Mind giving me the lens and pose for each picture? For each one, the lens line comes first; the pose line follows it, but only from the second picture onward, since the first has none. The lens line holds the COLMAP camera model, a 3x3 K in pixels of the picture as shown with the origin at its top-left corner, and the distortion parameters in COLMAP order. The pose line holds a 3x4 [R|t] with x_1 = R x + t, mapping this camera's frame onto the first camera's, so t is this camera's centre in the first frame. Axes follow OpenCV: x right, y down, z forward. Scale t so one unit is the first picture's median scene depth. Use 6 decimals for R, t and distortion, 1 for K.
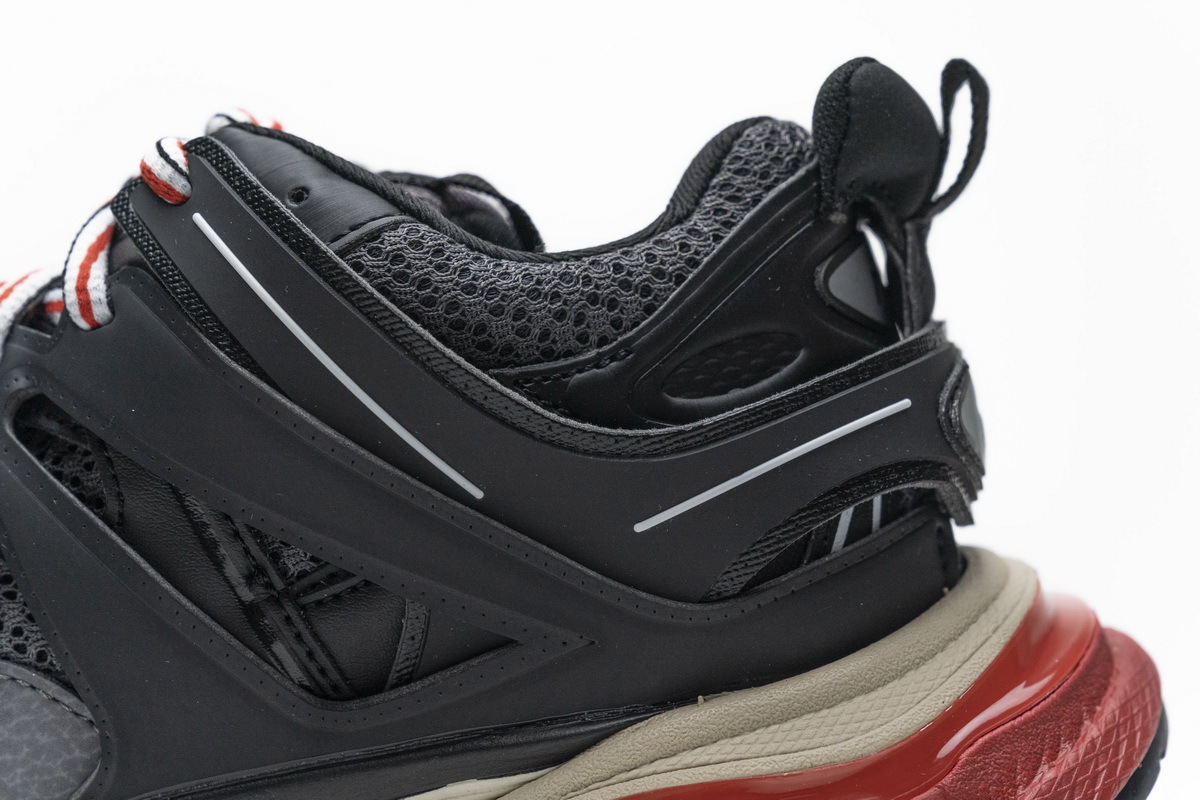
lens RADIAL K [[2370.8, 0, 610.6], [0, 2370.8, 396.8], [0, 0, 1]] dist [-0.000504, 0.000000]
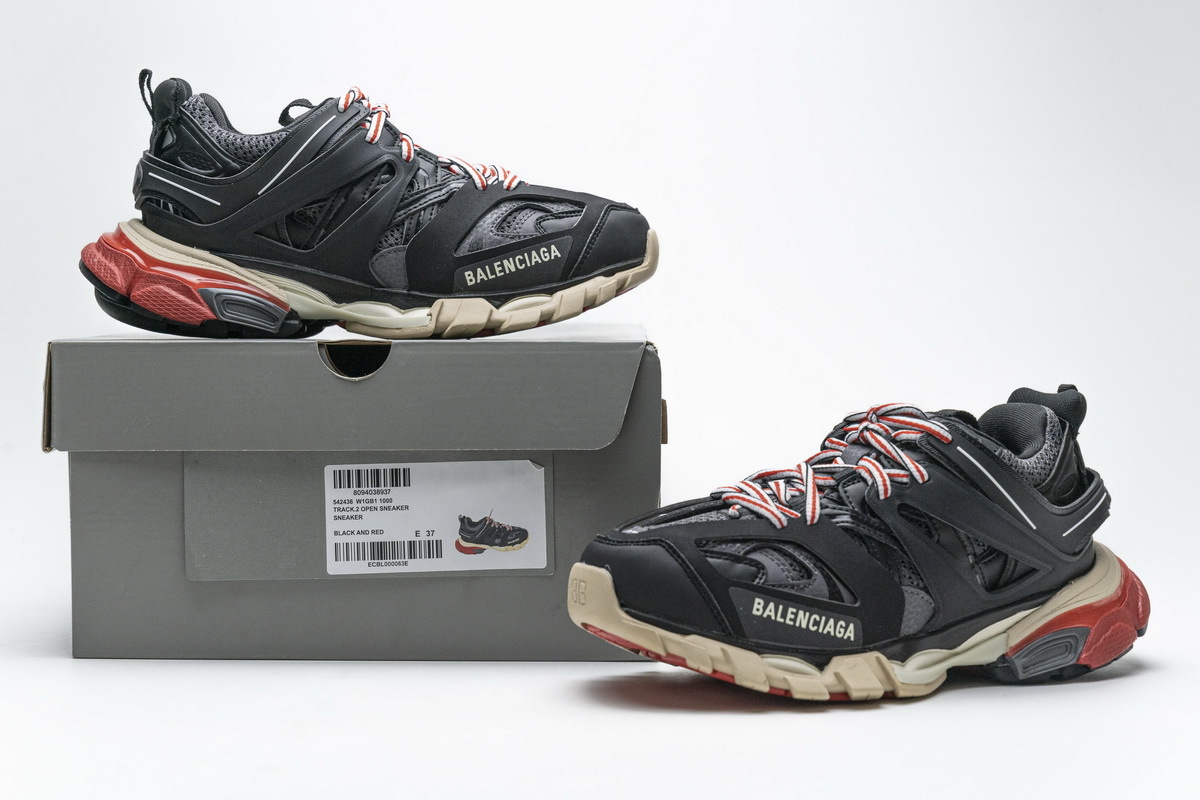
lens RADIAL K [[2038.4, 0, 598.1], [0, 2038.4, 396.3], [0, 0, 1]] dist [0.010412, 0.000000]
pose [[0.832536, -0.021786, 0.553543, -2.165765], [0.013305, 0.999725, 0.019335, -0.210273], [-0.553812, -0.008733, 0.832596, -1.091228]]
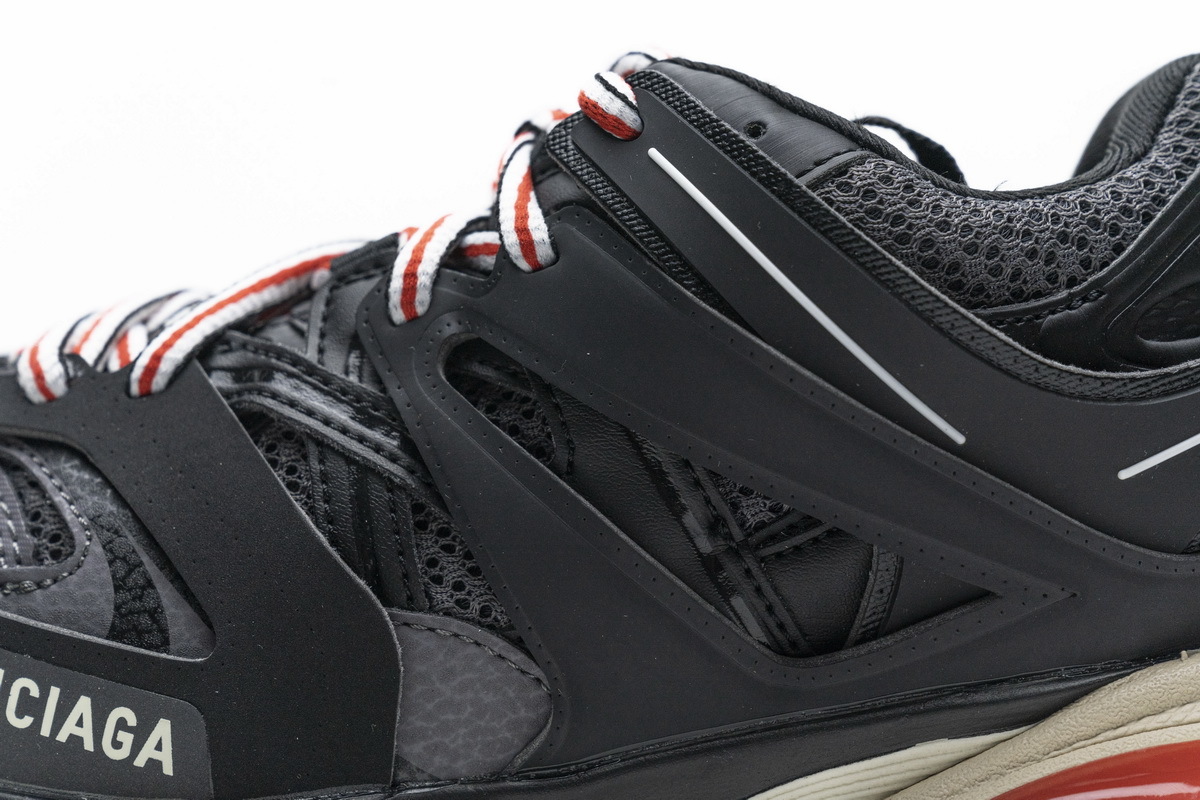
lens RADIAL K [[2370.8, 0, 601.8], [0, 2370.8, 404.6], [0, 0, 1]] dist [-0.000504, 0.000000]
pose [[0.999997, -0.001513, -0.001969, -0.192789], [0.001512, 0.999999, -0.000299, 0.026386], [0.001969, 0.000296, 0.999998, 0.042153]]
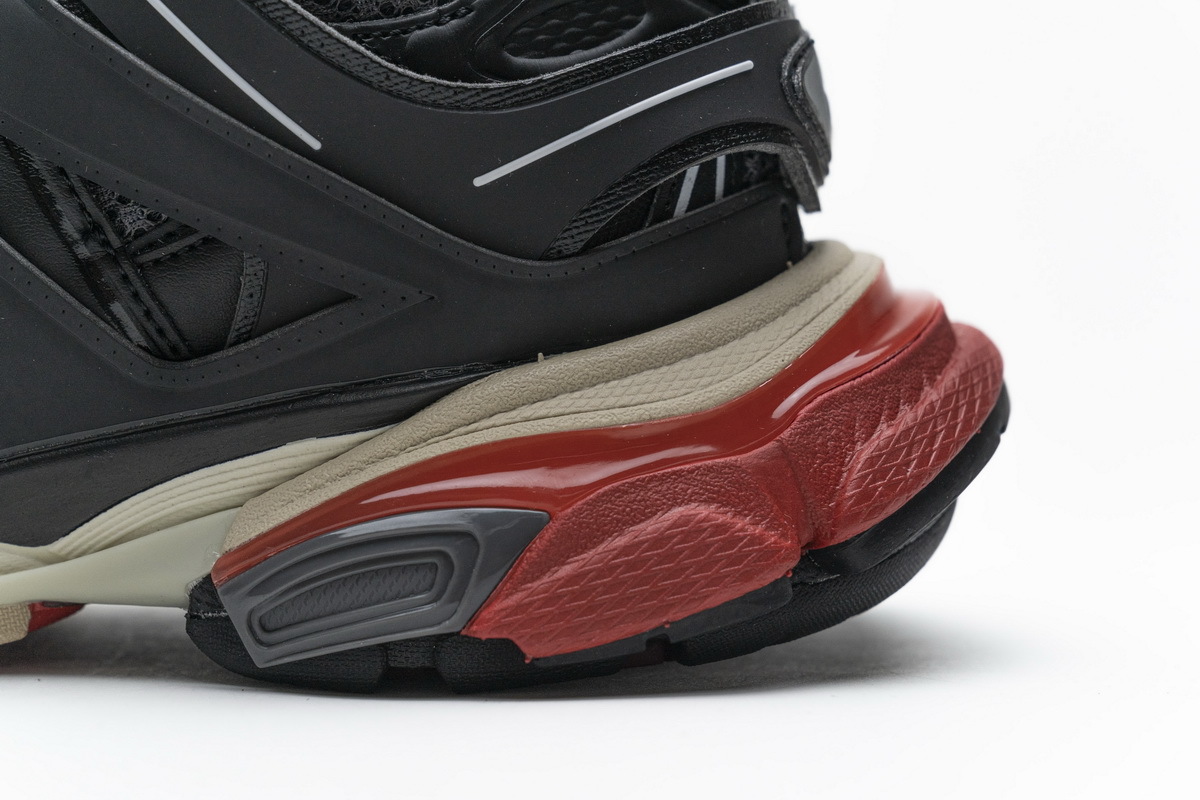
lens RADIAL K [[2370.8, 0, 590.6], [0, 2370.8, 400.7], [0, 0, 1]] dist [-0.000504, 0.000000]
pose [[0.999359, 0.000738, 0.035779, 0.022990], [-0.002188, 0.999177, 0.040503, 0.104510], [-0.035720, -0.040556, 0.998539, 0.001260]]
